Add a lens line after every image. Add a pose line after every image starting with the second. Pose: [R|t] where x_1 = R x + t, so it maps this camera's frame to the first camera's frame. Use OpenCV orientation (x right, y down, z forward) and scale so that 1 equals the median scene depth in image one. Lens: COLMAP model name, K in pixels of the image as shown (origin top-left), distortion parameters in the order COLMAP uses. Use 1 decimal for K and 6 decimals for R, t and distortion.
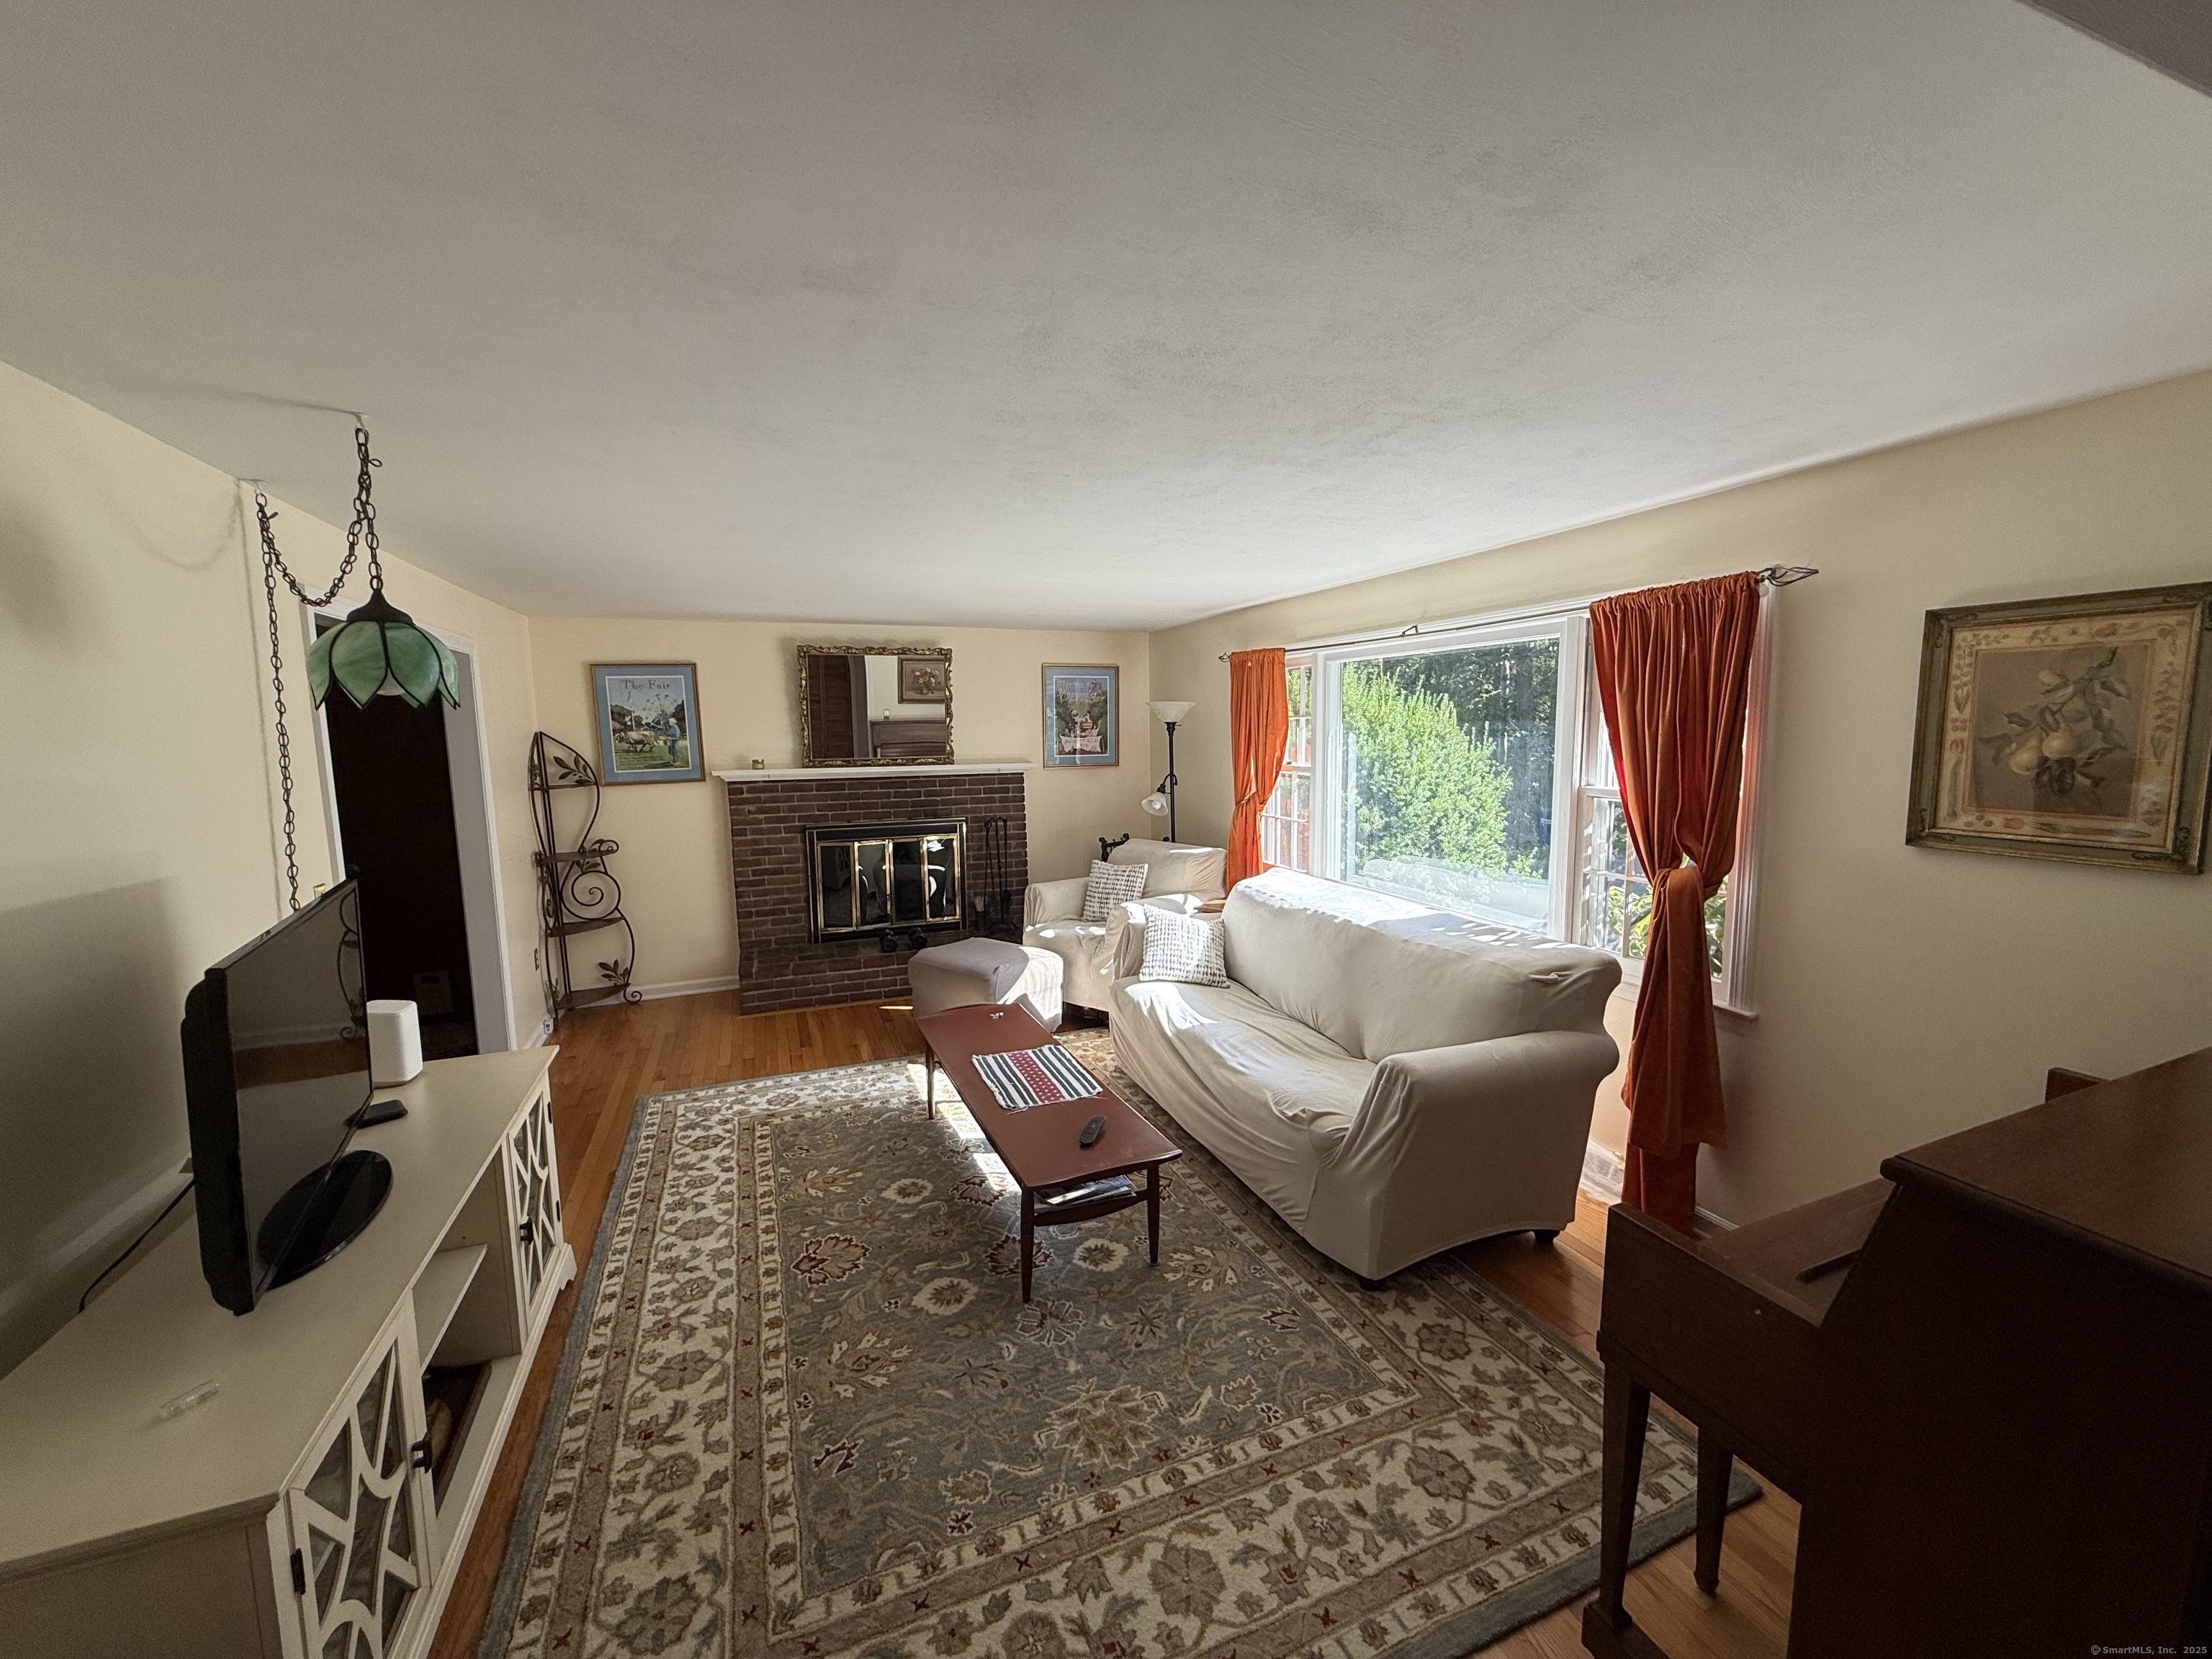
lens RADIAL K [[876.0, 0, 1099.1], [0, 876.0, 820.4], [0, 0, 1]] dist [-0.001990, 0.000478]
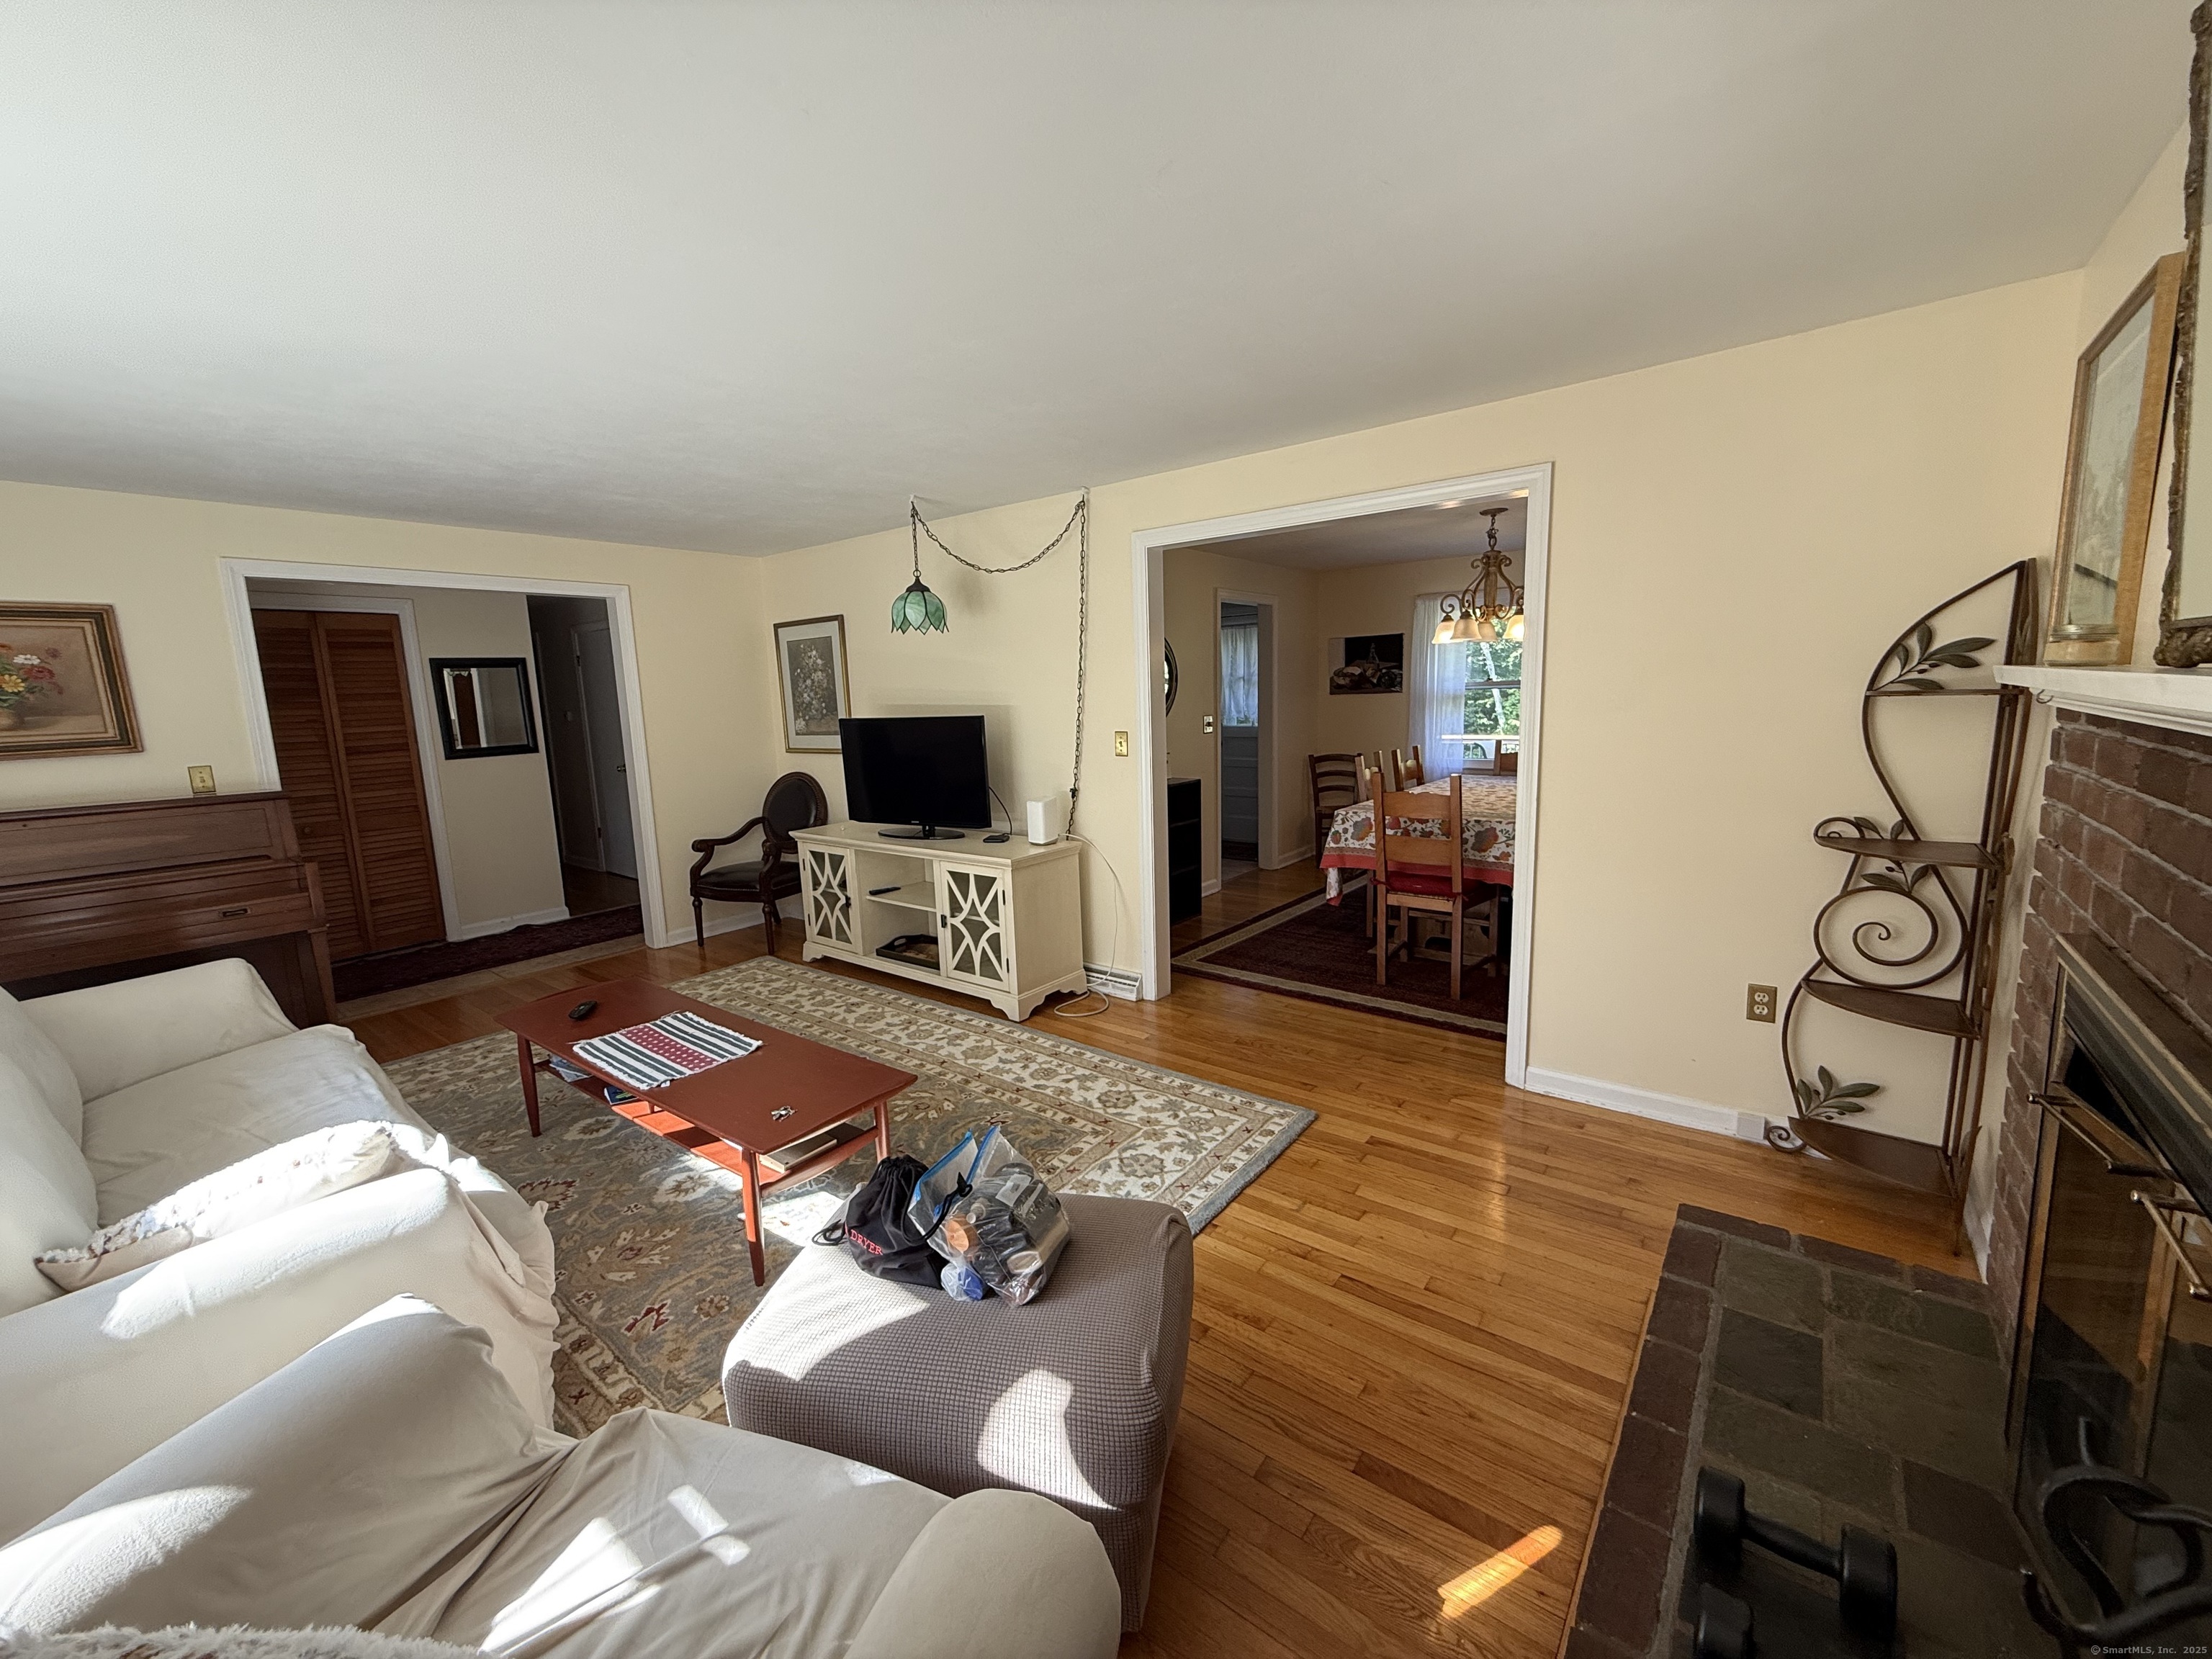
lens RADIAL K [[876.0, 0, 1098.8], [0, 876.0, 824.7], [0, 0, 1]] dist [-0.001990, 0.000478]
pose [[-0.861142, 0.121103, -0.493729, -0.043576], [-0.008311, 0.967727, 0.251862, -0.134802], [0.508297, 0.220992, -0.832344, 1.947414]]
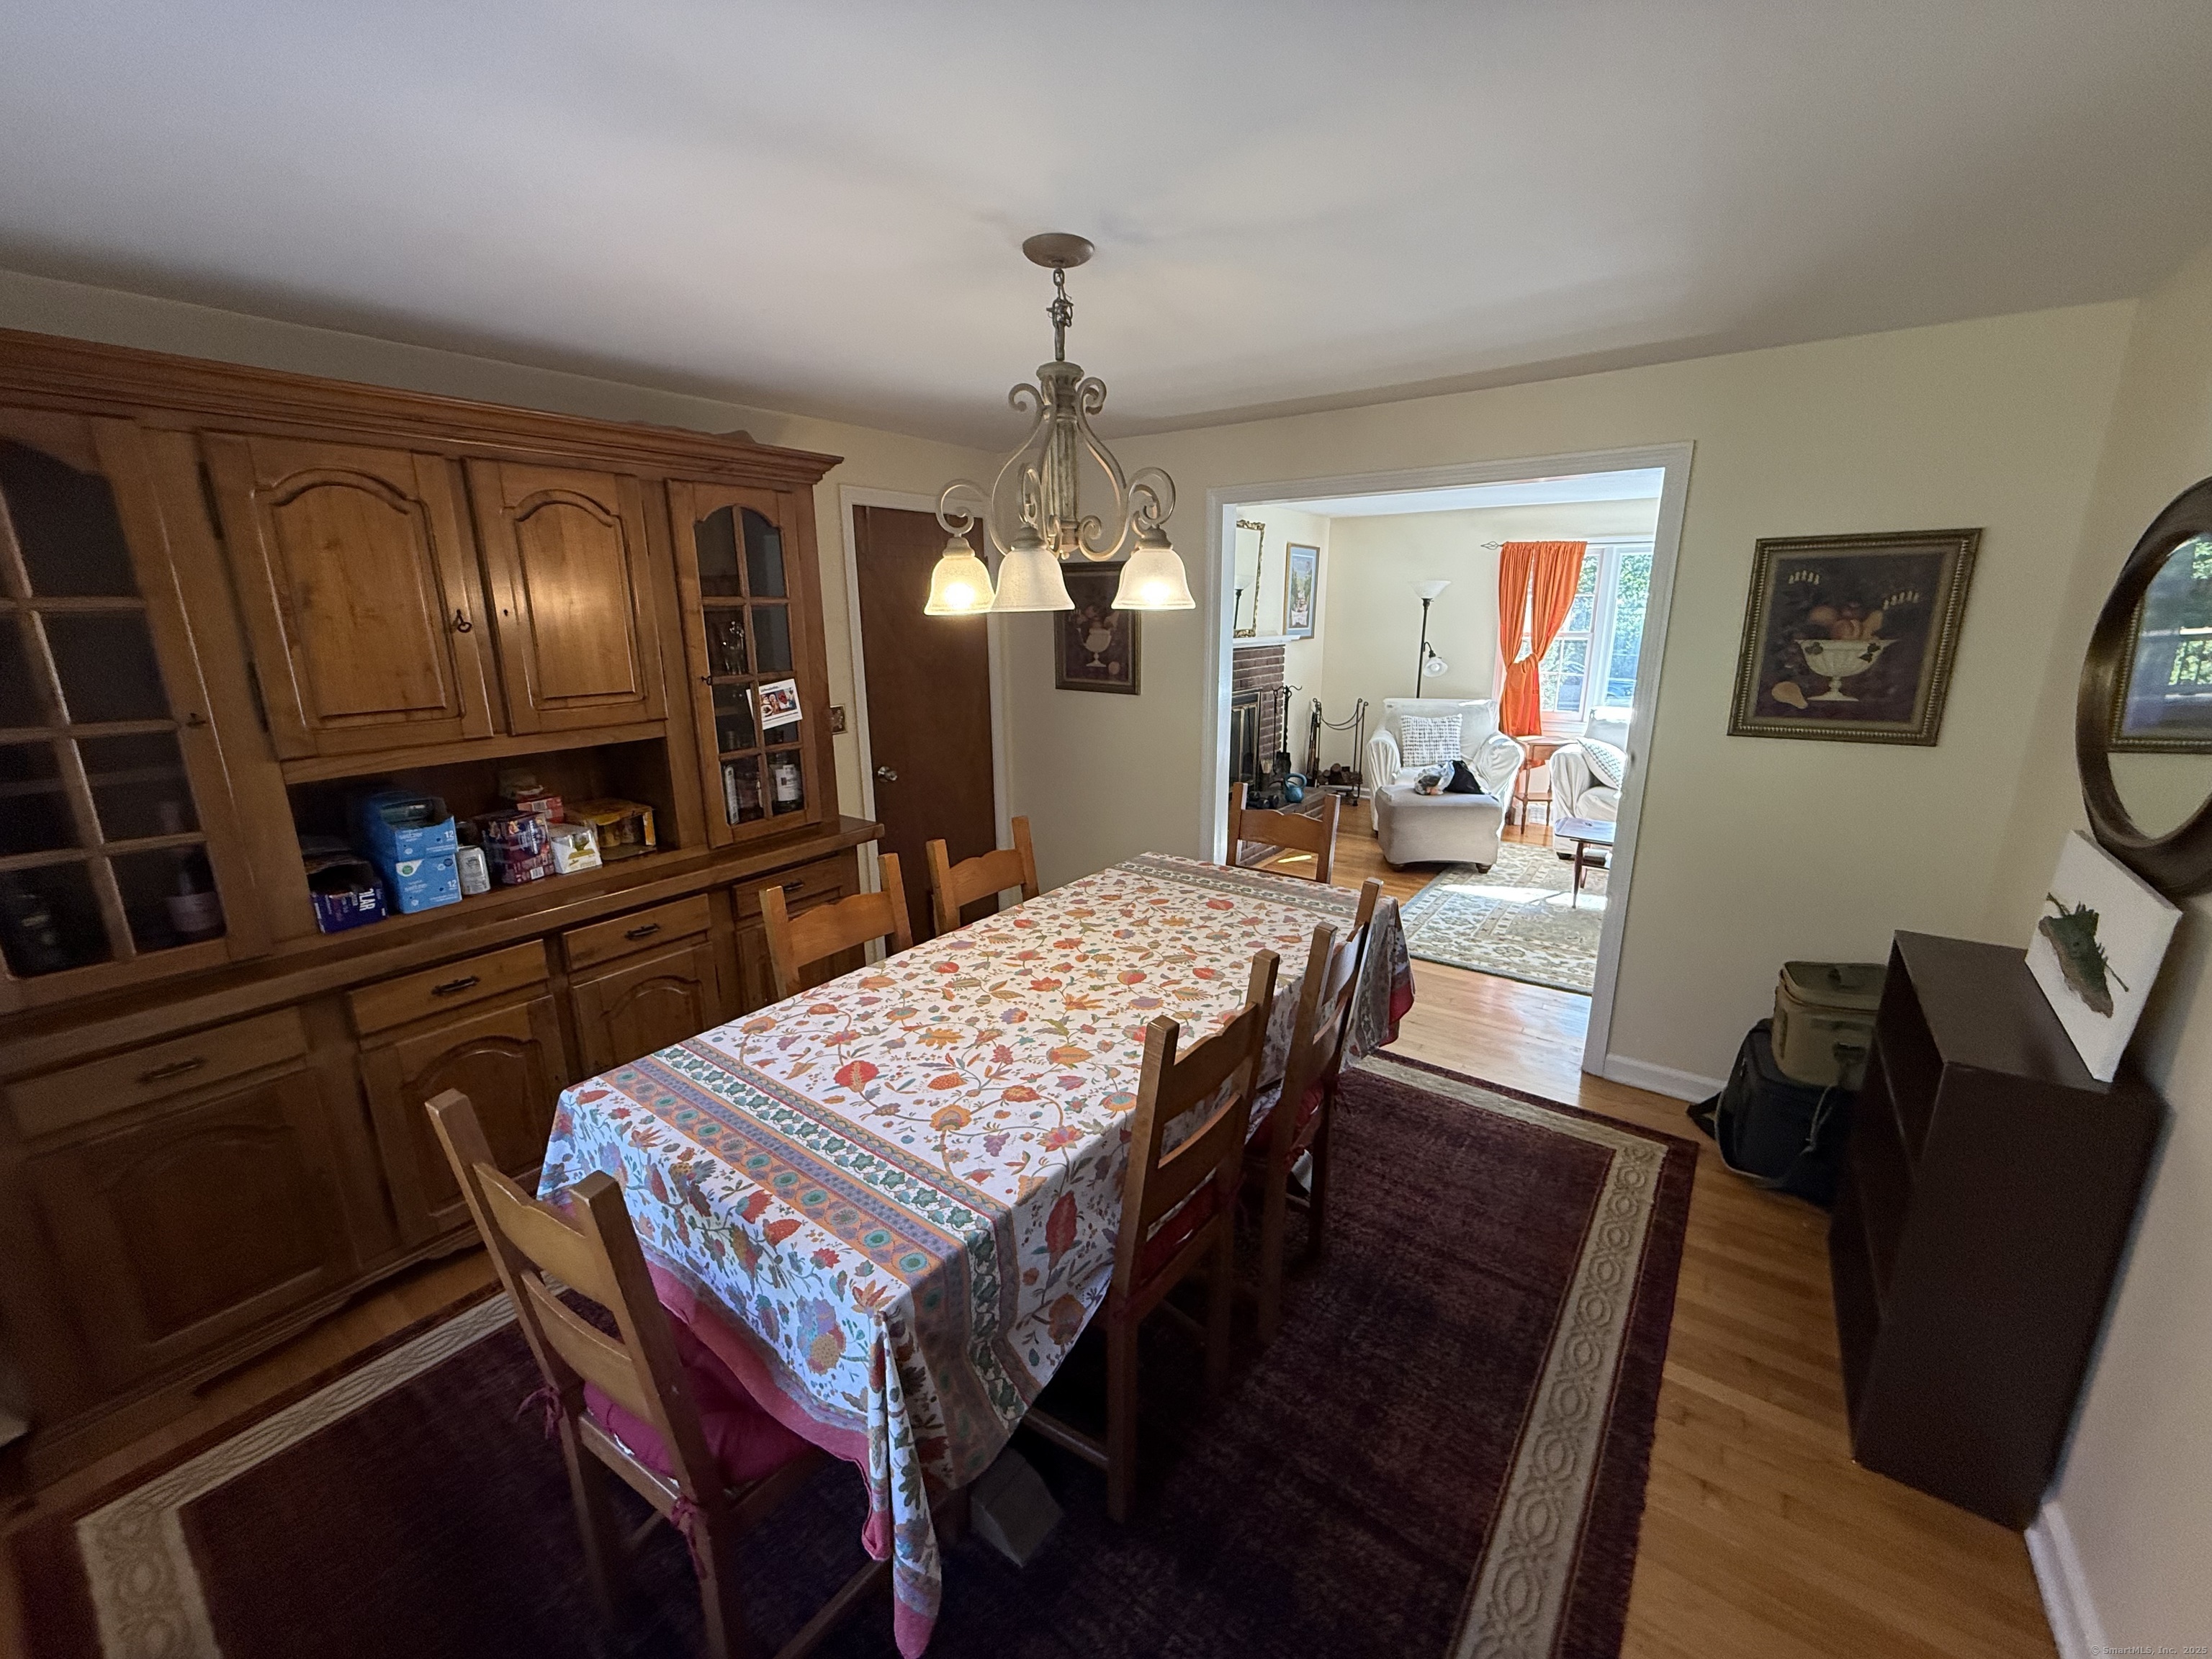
lens RADIAL K [[876.0, 0, 1100.4], [0, 876.0, 822.9], [0, 0, 1]] dist [-0.001990, 0.000478]
pose [[0.840362, -0.120923, 0.528365, -1.789338], [0.052889, 0.988439, 0.142097, -0.003382], [-0.539440, -0.091469, 0.837042, 0.378572]]
